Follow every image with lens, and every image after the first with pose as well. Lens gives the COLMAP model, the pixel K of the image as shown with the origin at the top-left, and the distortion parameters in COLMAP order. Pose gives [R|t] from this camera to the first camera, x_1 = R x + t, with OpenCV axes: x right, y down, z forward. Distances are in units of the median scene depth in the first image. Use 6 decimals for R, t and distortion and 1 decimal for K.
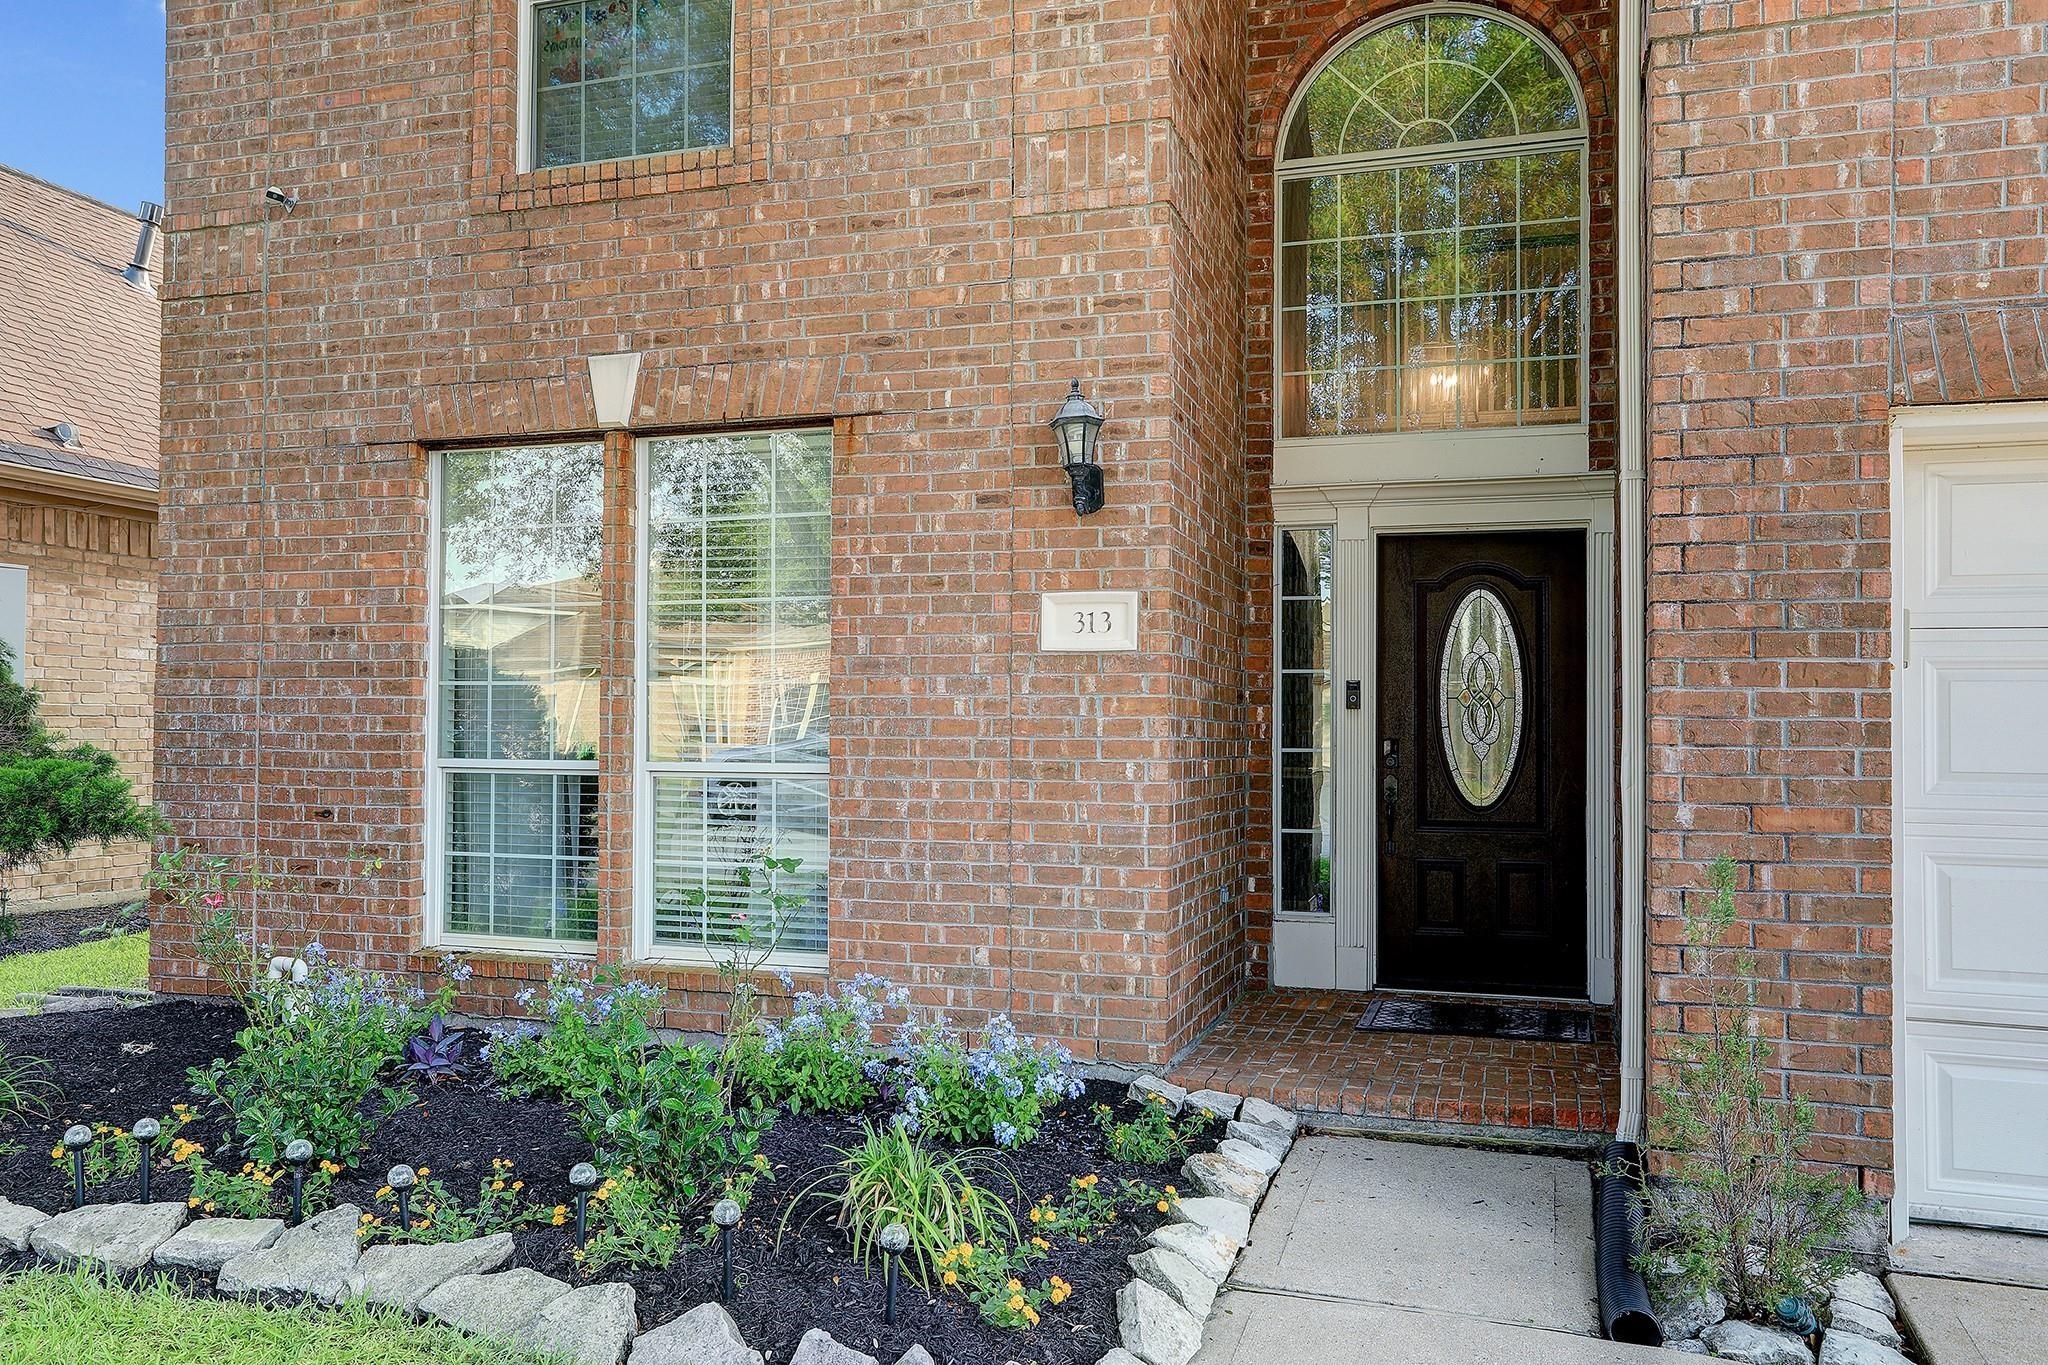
lens RADIAL K [[1512.1, 0, 1024.0], [0, 1512.1, 682.5], [0, 0, 1]] dist [-0.040071, 0.081000]
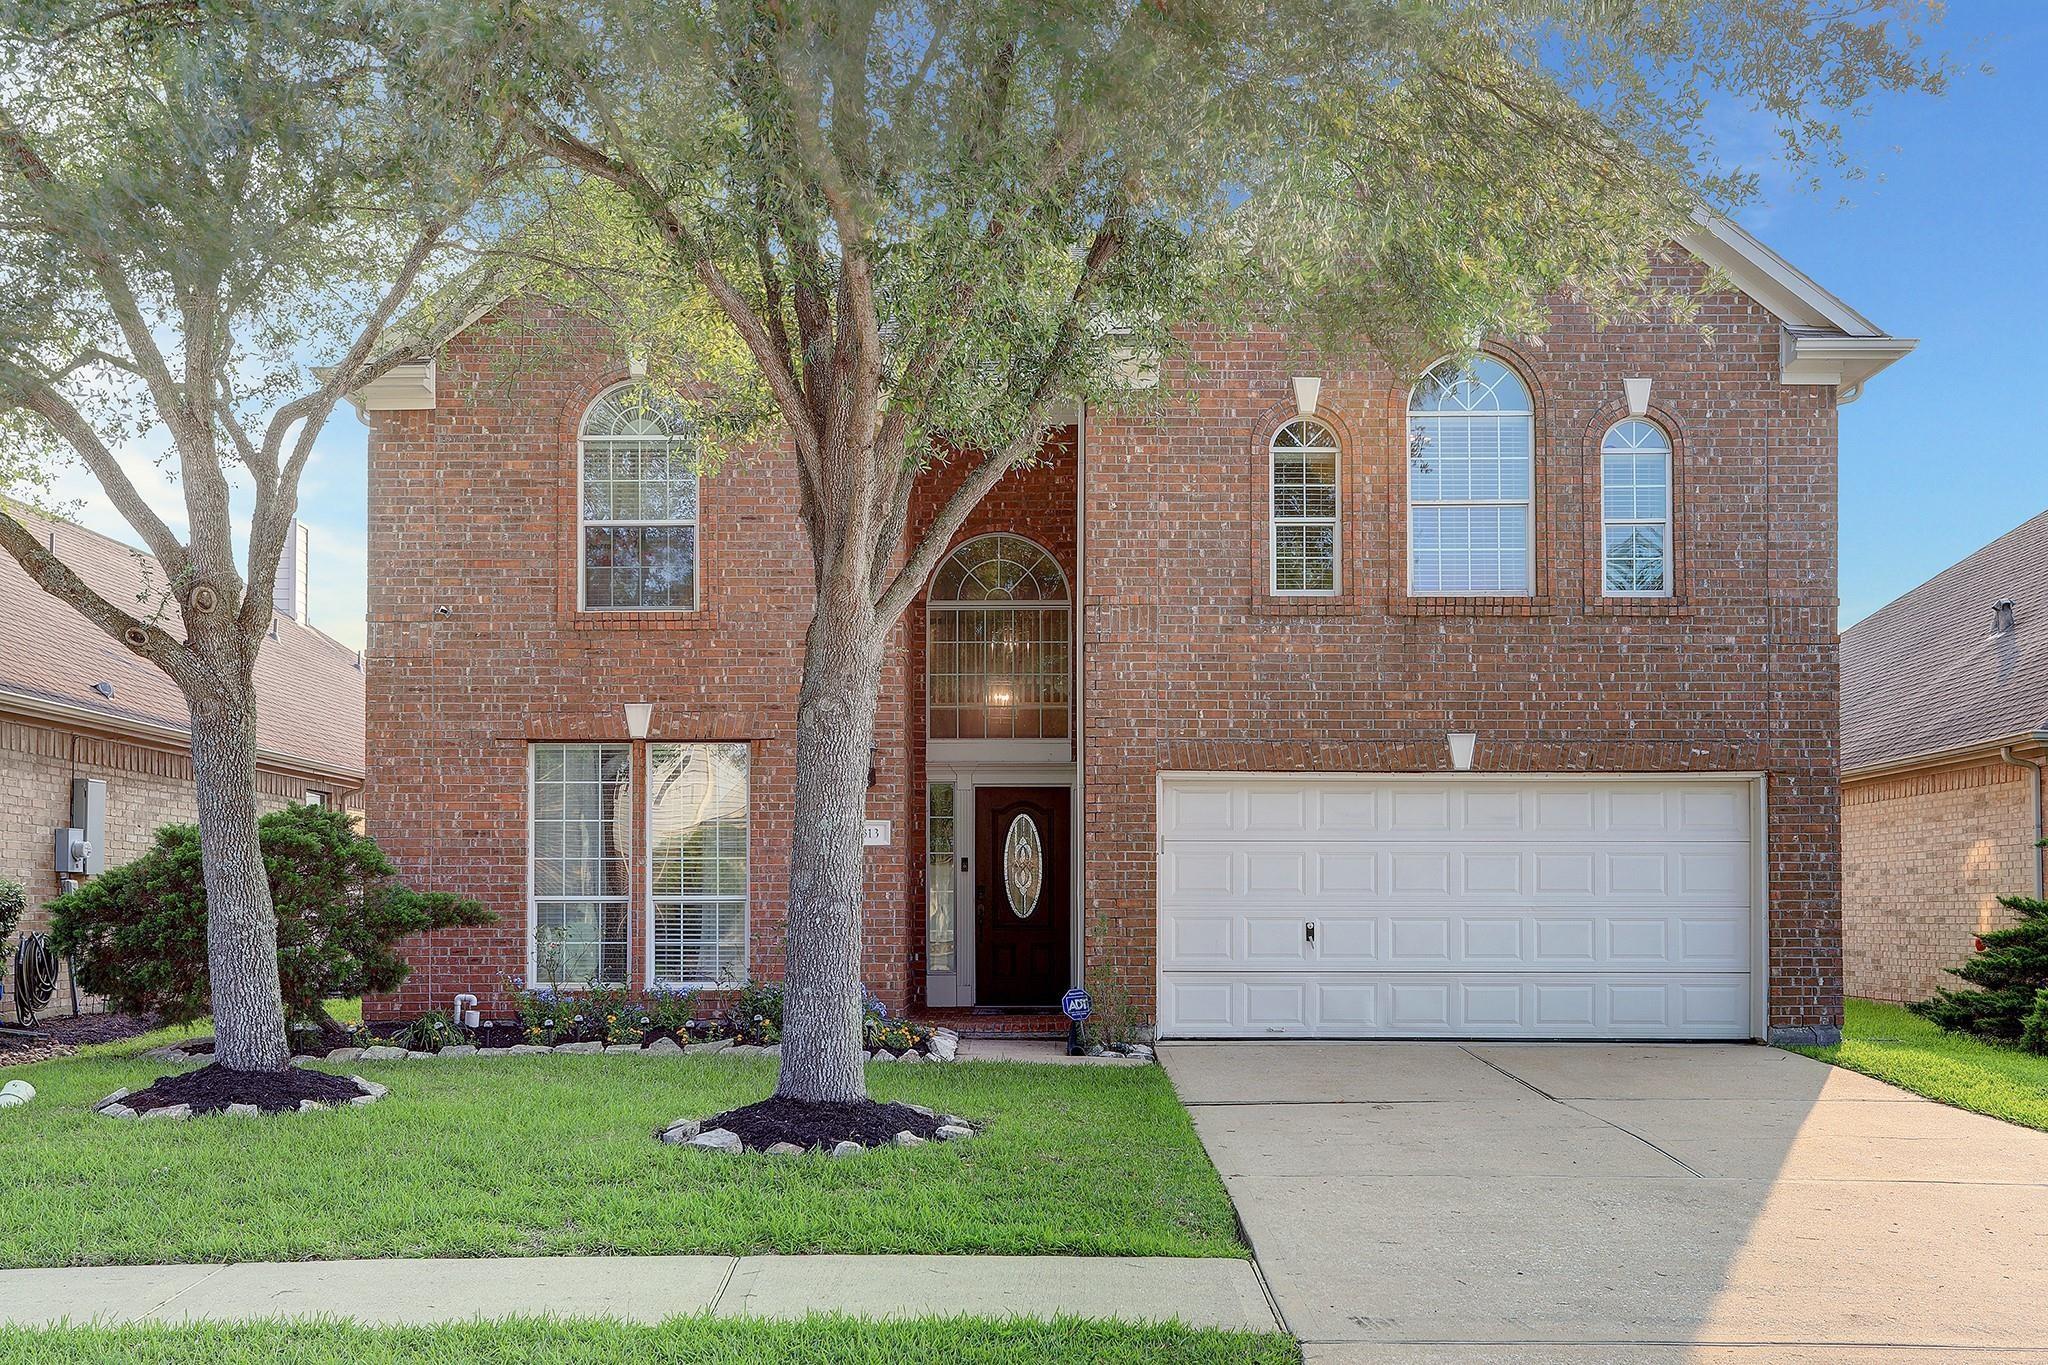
lens RADIAL K [[2196.9, 0, 1024.0], [0, 2196.9, 682.5], [0, 0, 1]] dist [-0.010268, 0.000209]
pose [[0.949797, 0.025138, 0.311856, -0.691240], [-0.000751, 0.996947, -0.078073, -0.005676], [-0.312867, 0.073920, 0.946916, -2.017532]]
